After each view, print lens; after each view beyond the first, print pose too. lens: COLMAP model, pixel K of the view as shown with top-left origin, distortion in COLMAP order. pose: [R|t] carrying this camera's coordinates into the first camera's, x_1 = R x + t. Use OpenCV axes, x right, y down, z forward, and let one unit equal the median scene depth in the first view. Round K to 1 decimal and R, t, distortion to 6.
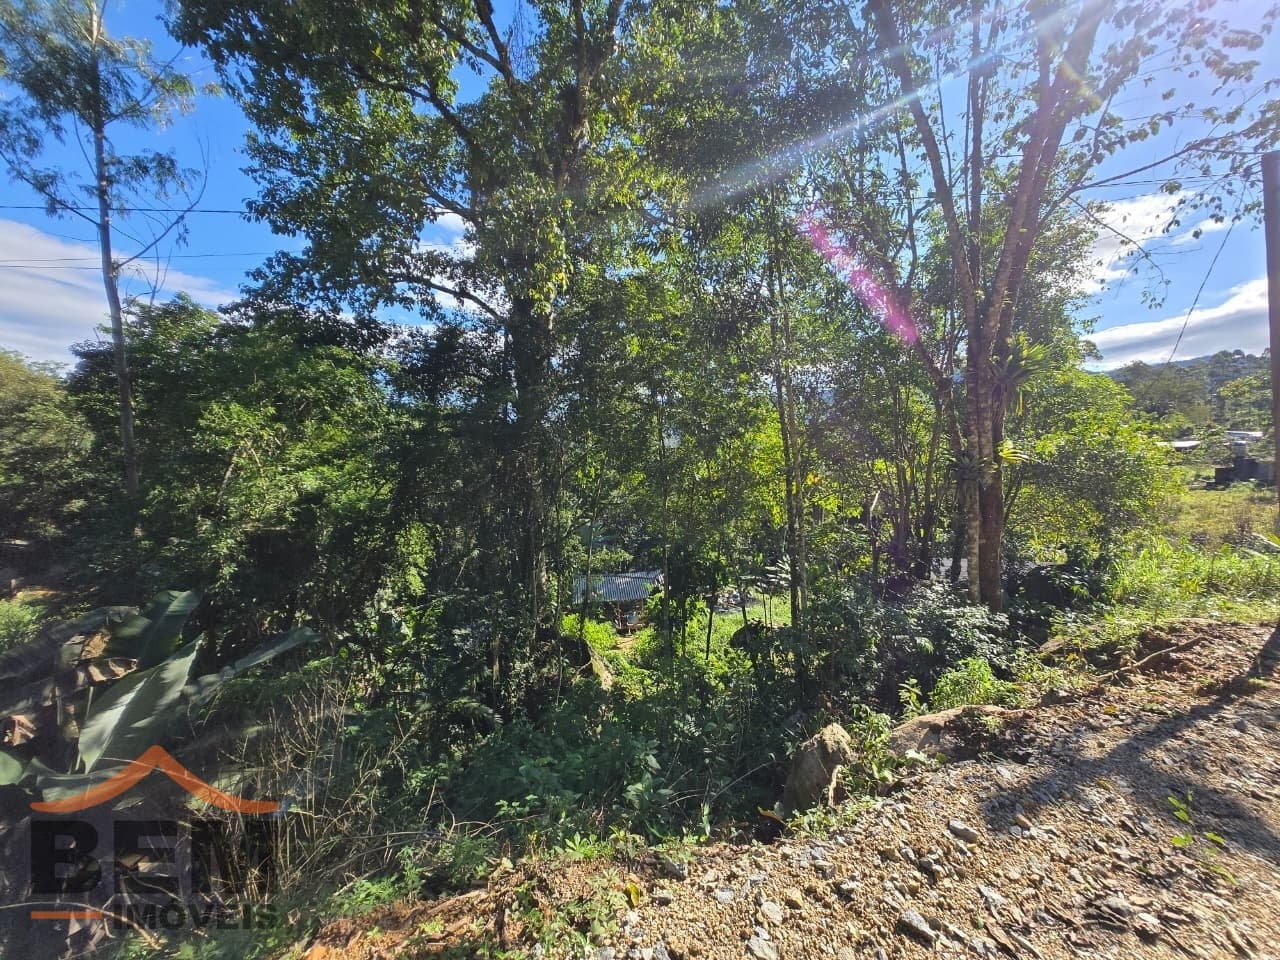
lens RADIAL K [[501.1, 0, 646.6], [0, 501.1, 475.9], [0, 0, 1]] dist [0.005510, -0.001903]
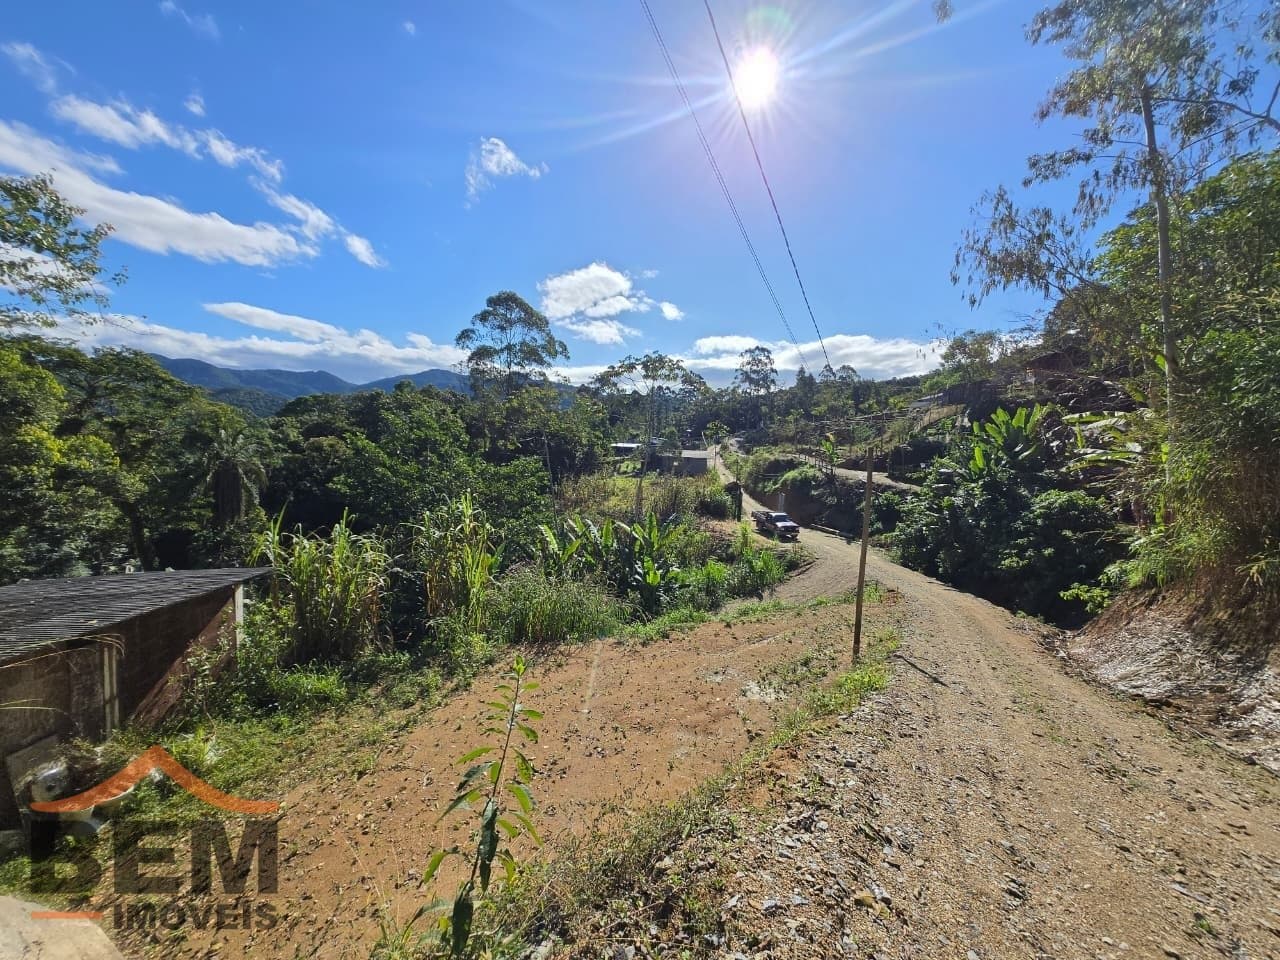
lens RADIAL K [[501.1, 0, 646.6], [0, 501.1, 475.9], [0, 0, 1]] dist [0.005510, -0.001903]
pose [[0.686672, 0.011272, 0.726880, 1.160155], [-0.020434, 0.999784, 0.003799, 0.107819], [-0.726681, -0.017462, 0.686754, 0.567860]]
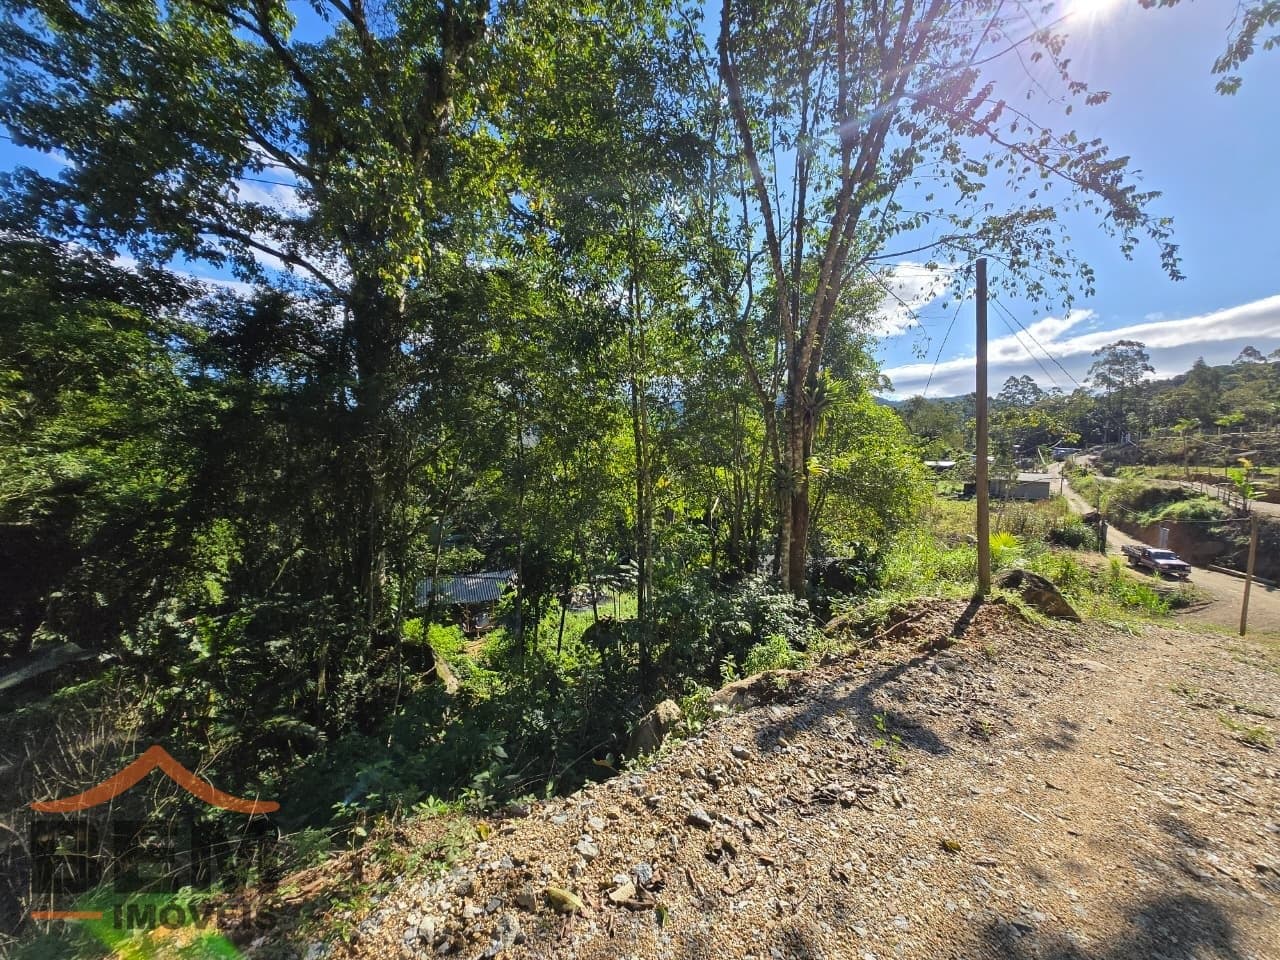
lens RADIAL K [[501.1, 0, 646.6], [0, 501.1, 475.9], [0, 0, 1]] dist [0.005510, -0.001903]
pose [[0.960351, 0.035771, 0.276491, -0.001801], [-0.036069, 0.999341, -0.004007, -0.002951], [-0.276452, -0.006124, 0.961008, -0.032863]]
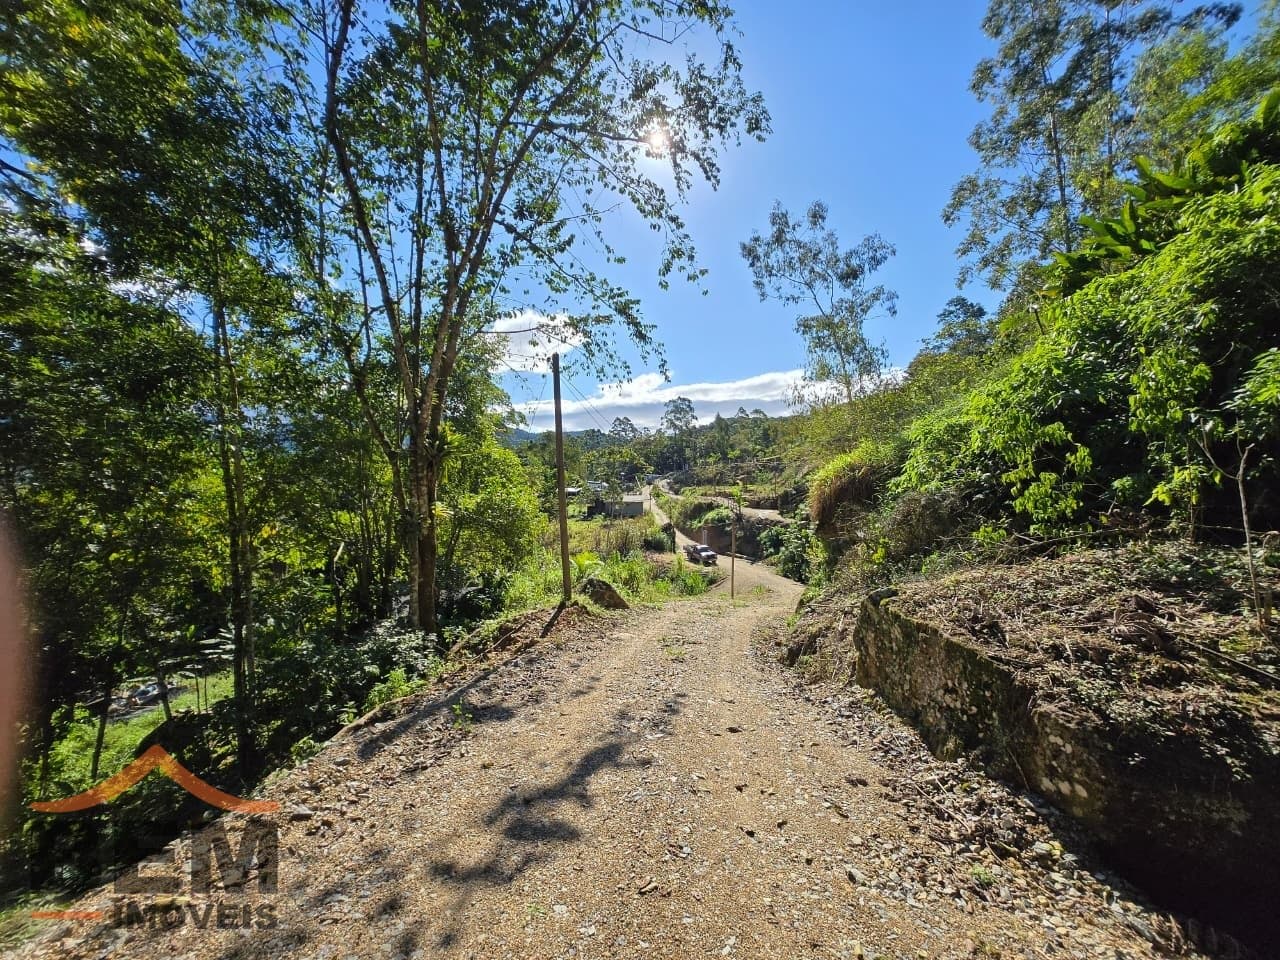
lens RADIAL K [[501.1, 0, 646.6], [0, 501.1, 475.9], [0, 0, 1]] dist [0.005510, -0.001903]
pose [[0.577685, 0.036641, 0.815437, -0.034591], [0.027951, 0.997518, -0.064624, -0.022417], [-0.815781, 0.060125, 0.575227, -0.142529]]
